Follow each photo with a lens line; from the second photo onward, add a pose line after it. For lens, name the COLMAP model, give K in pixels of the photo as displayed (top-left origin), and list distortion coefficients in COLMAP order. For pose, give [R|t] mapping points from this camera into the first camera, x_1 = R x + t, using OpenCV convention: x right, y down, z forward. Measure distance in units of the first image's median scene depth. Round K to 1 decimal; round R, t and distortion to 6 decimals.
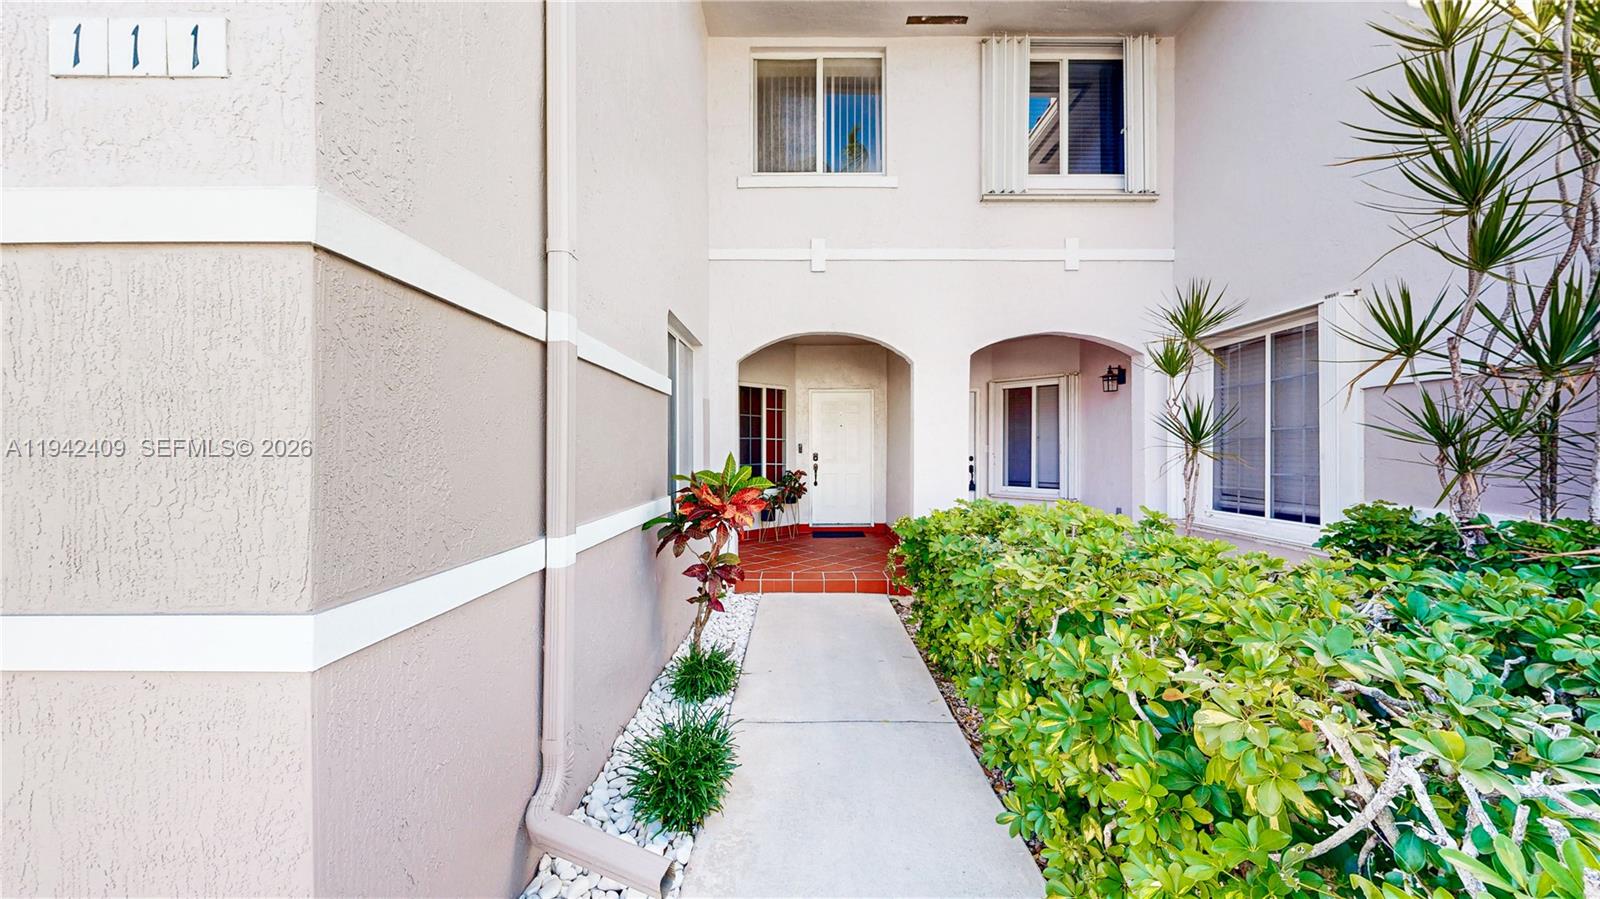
lens RADIAL K [[548.4, 0, 802.2], [0, 548.4, 456.2], [0, 0, 1]] dist [-0.010393, -0.000387]
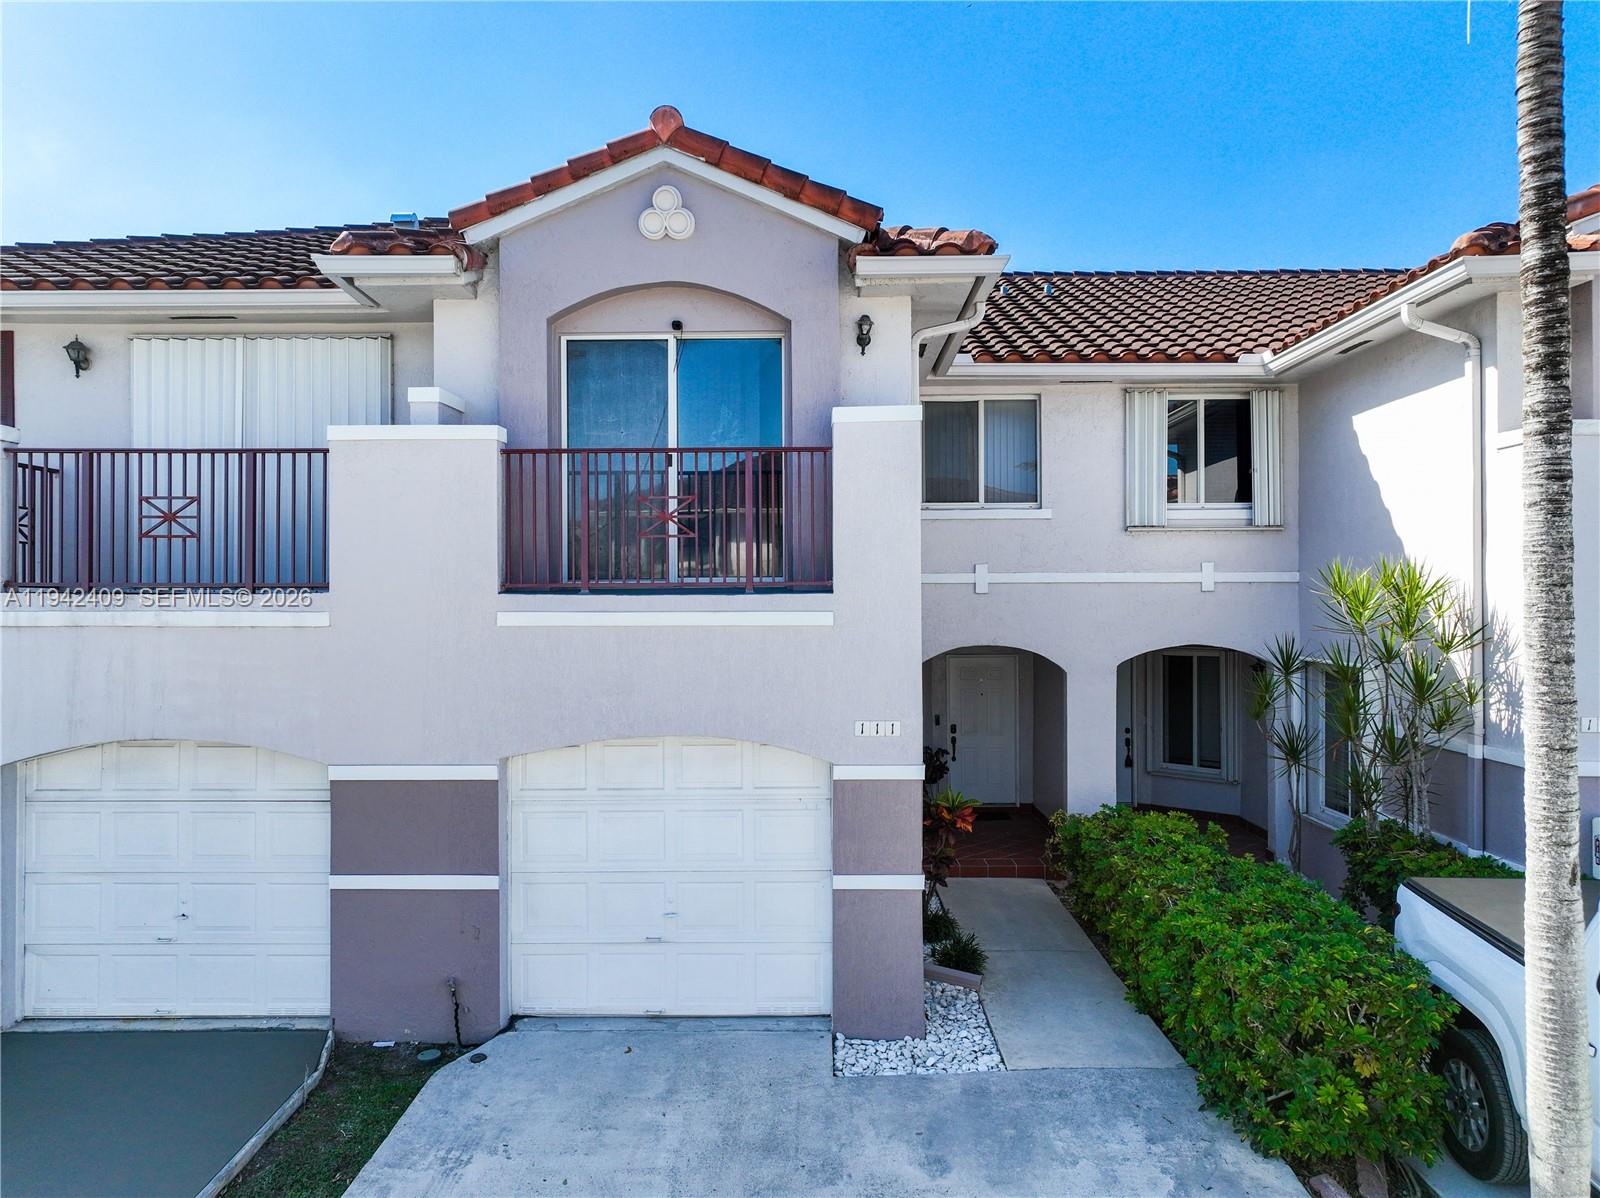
lens RADIAL K [[1124.0, 0, 800.3], [0, 1124.0, 596.2], [0, 0, 1]] dist [-0.004623, 0.021887]
pose [[0.999882, -0.002537, -0.015142, -0.311056], [0.002312, 0.999888, -0.014818, -0.297635], [0.015178, 0.014782, 0.999776, -1.332834]]
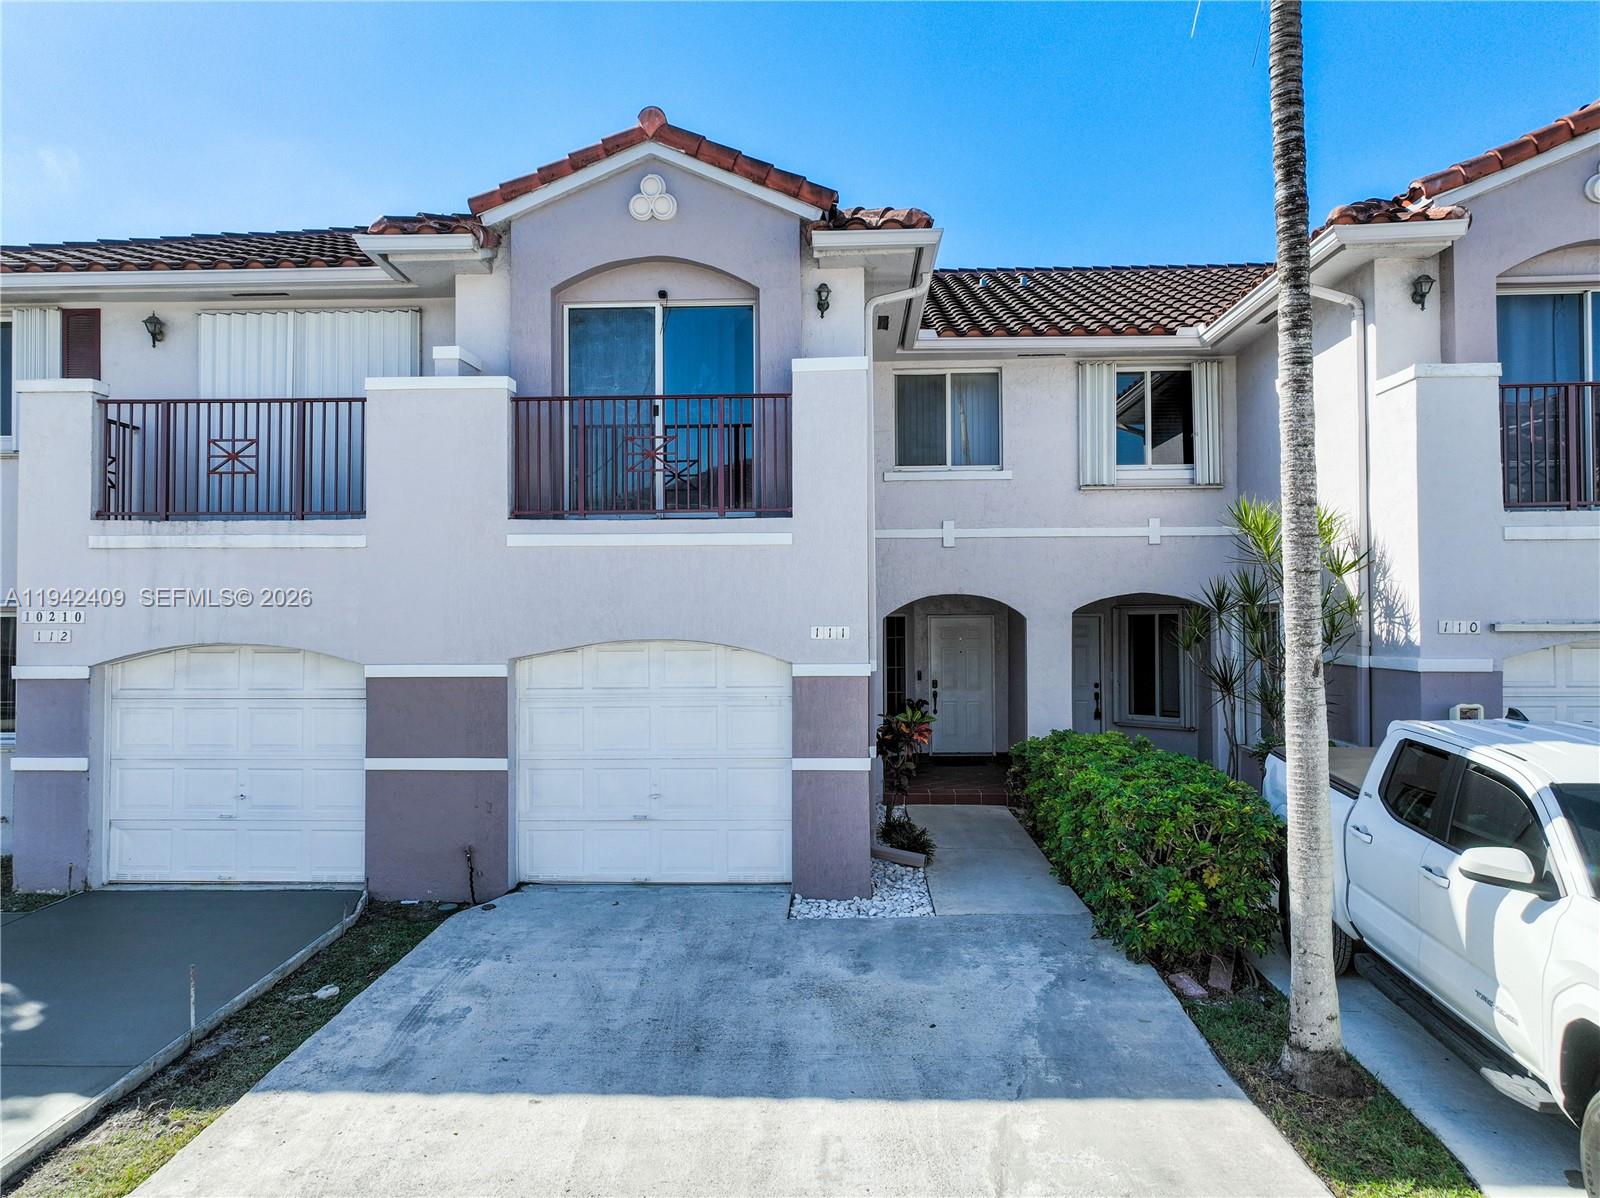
lens RADIAL K [[1124.0, 0, 800.4], [0, 1124.0, 595.6], [0, 0, 1]] dist [-0.004623, 0.021887]
pose [[0.999094, -0.004800, -0.042289, -0.202107], [0.003387, 0.999435, -0.033431, -0.140736], [0.042426, 0.033257, 0.998546, -1.582550]]
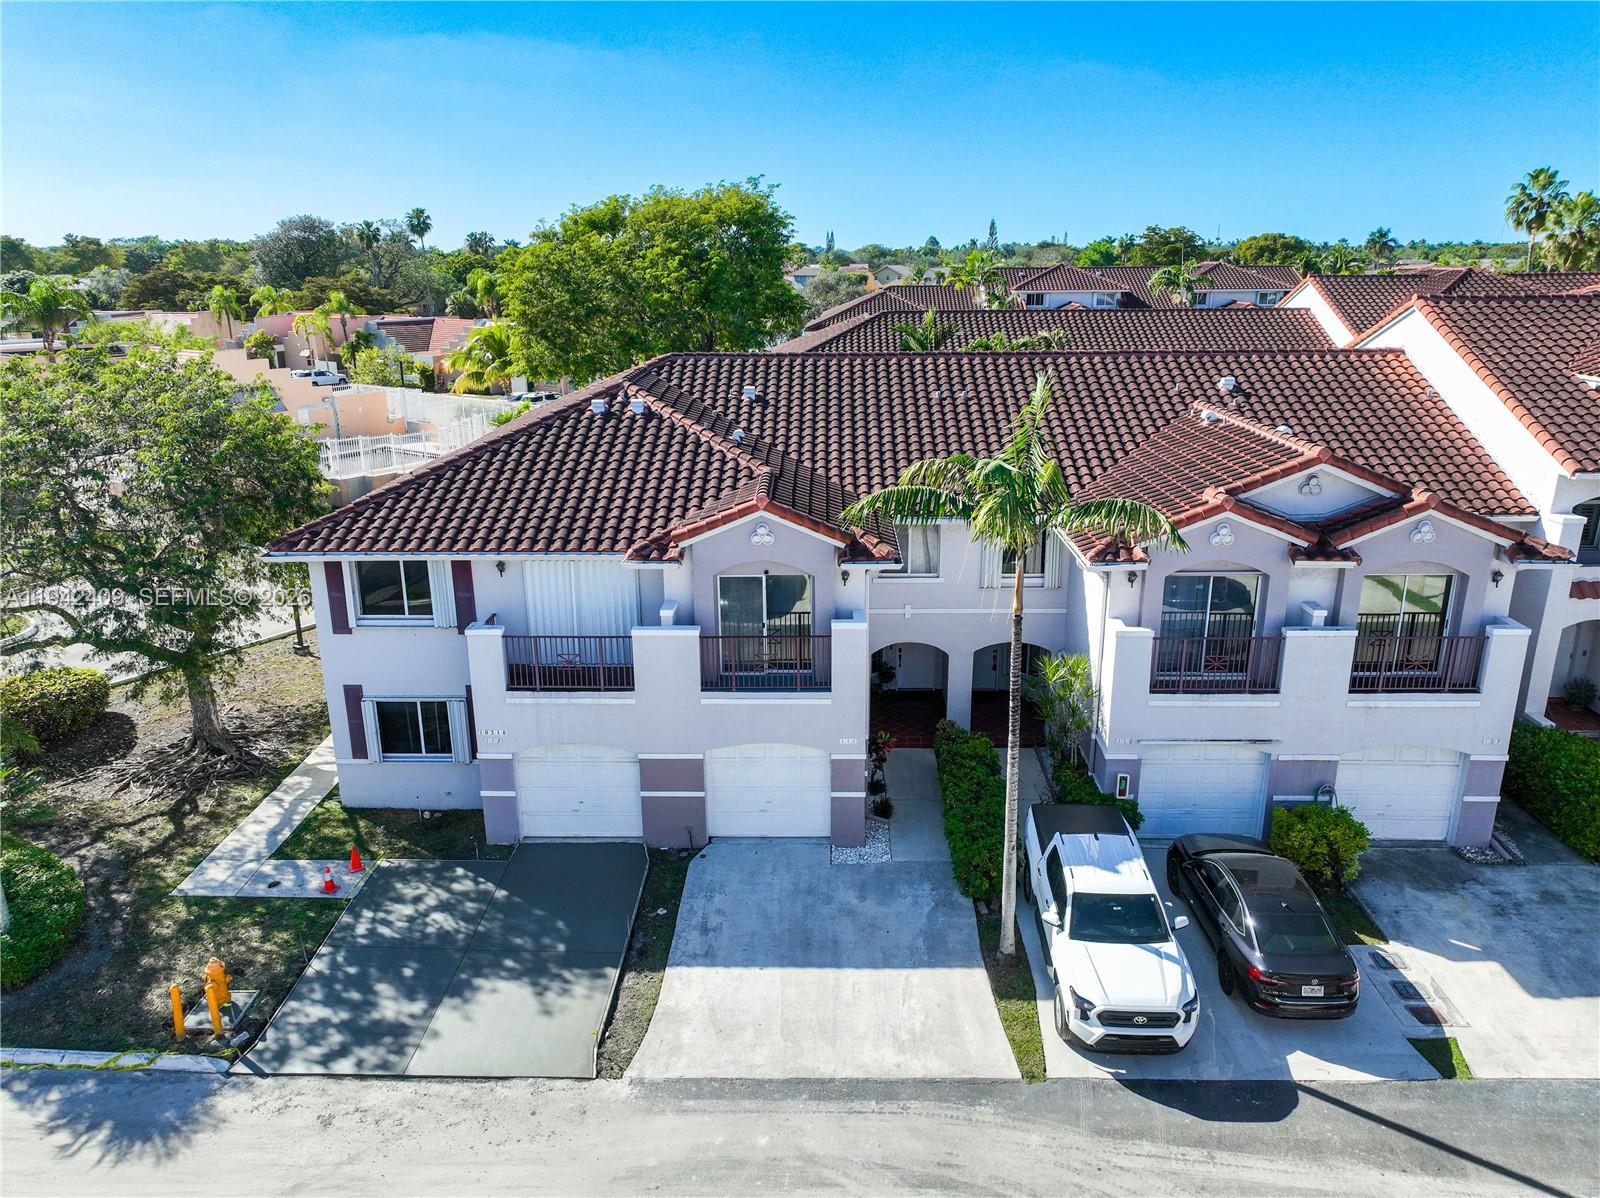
lens RADIAL K [[1124.0, 0, 805.5], [0, 1124.0, 588.7], [0, 0, 1]] dist [-0.004623, 0.021887]
pose [[0.999778, 0.000145, -0.021077, -0.297773], [0.005828, 0.959086, 0.283055, -1.771733], [0.020255, -0.283115, 0.958872, -3.448925]]
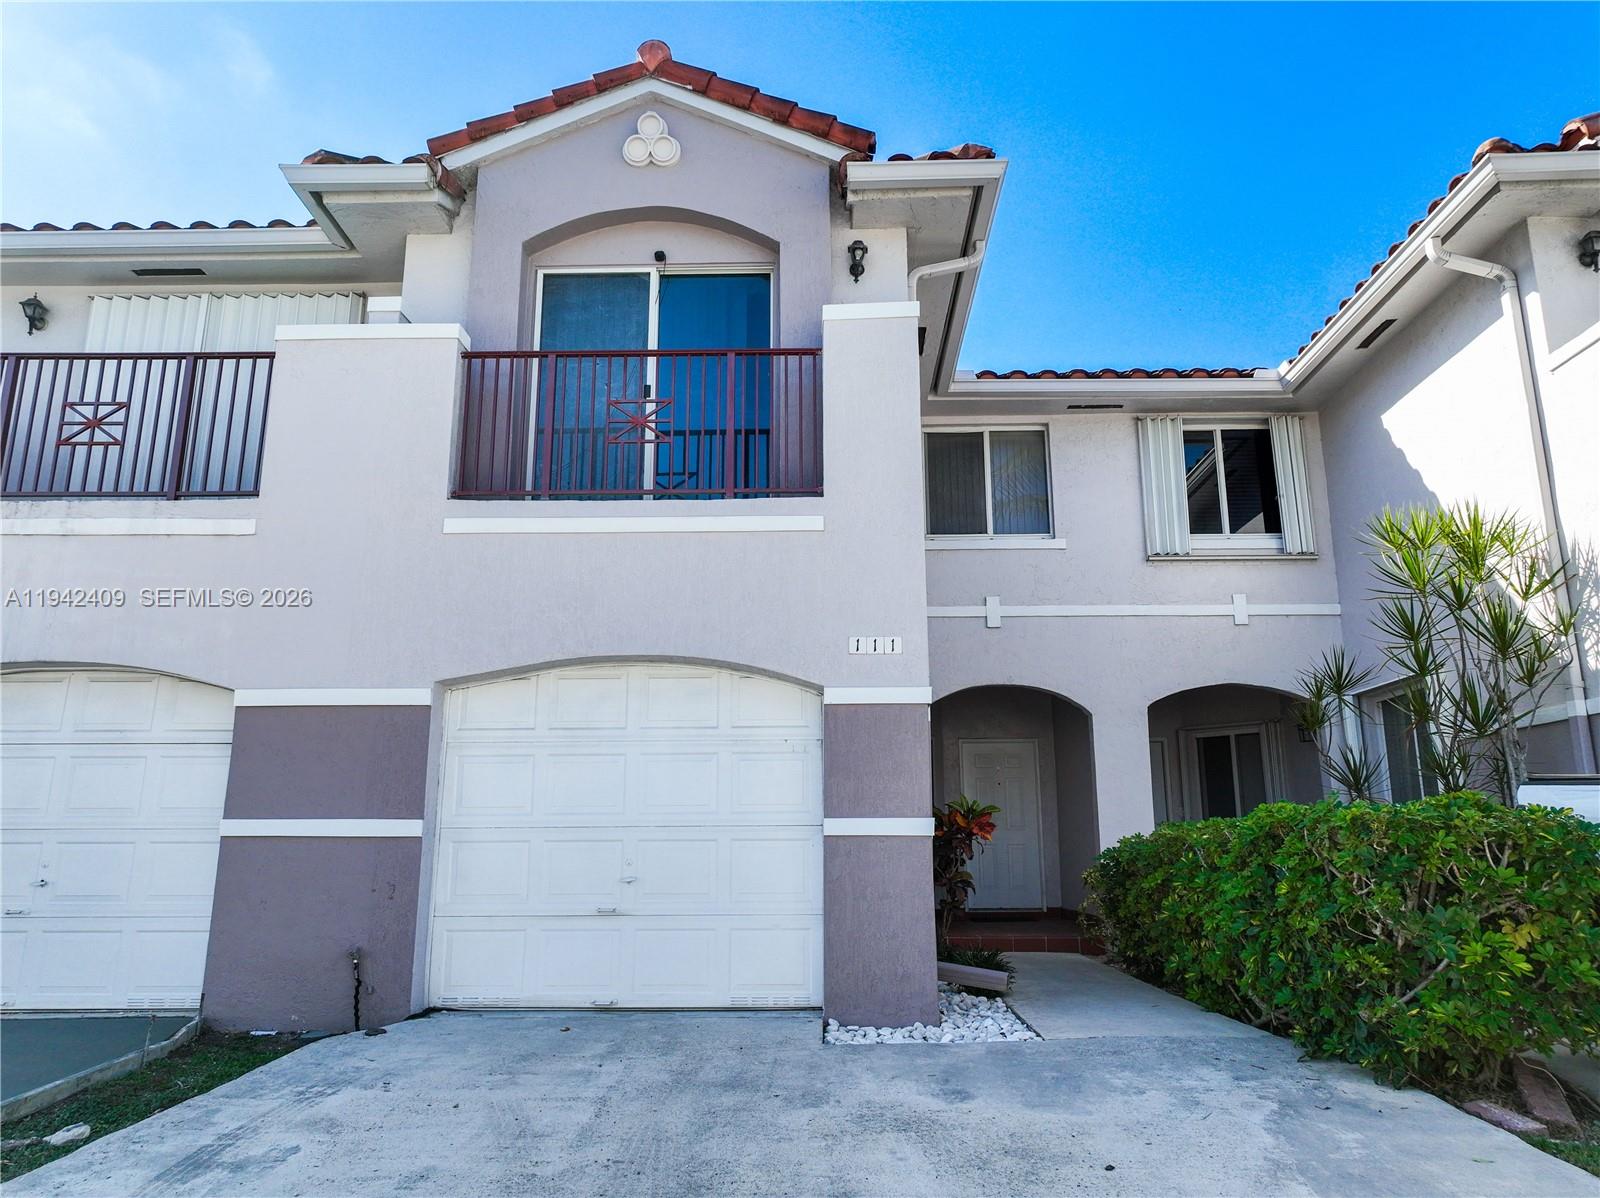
lens RADIAL K [[1124.0, 0, 800.5], [0, 1124.0, 596.2], [0, 0, 1]] dist [-0.004623, 0.021887]
pose [[0.999680, -0.005931, -0.024598, -0.284761], [-0.000120, 0.971015, -0.239018, 0.114658], [0.025303, 0.238945, 0.970703, -1.093459]]
